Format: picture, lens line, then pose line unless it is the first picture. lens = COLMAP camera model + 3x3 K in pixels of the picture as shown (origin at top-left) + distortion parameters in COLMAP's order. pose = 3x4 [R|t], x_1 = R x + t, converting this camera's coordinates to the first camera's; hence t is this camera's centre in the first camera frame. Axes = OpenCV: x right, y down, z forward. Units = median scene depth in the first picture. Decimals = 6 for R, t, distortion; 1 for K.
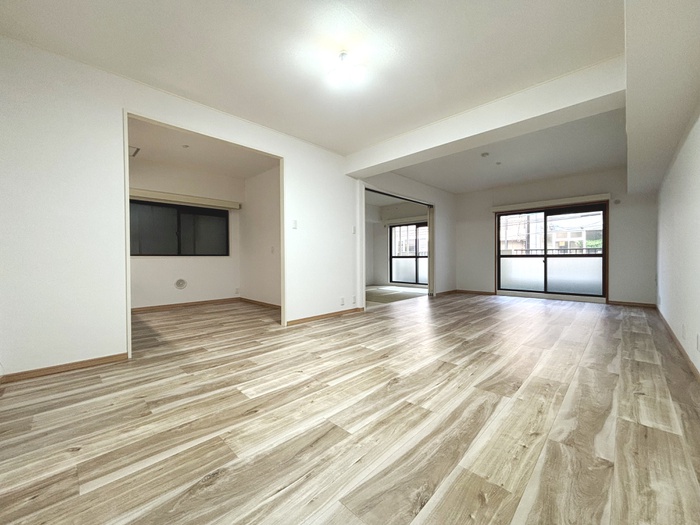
lens RADIAL K [[280.9, 0, 348.2], [0, 280.9, 262.2], [0, 0, 1]] dist [-0.003270, 0.000533]
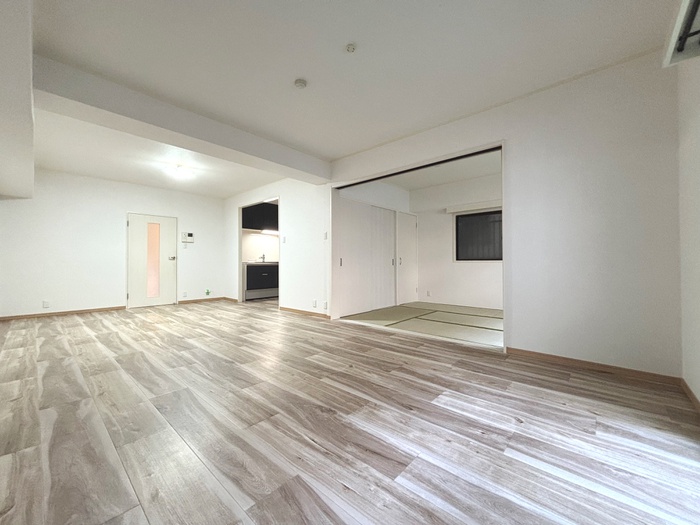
lens RADIAL K [[280.9, 0, 351.5], [0, 280.9, 261.3], [0, 0, 1]] dist [-0.003270, 0.000533]
pose [[0.063521, -0.002452, -0.997977, 0.741982], [-0.014931, 0.999883, -0.003407, -0.014679], [0.997869, 0.015117, 0.063477, 0.745701]]
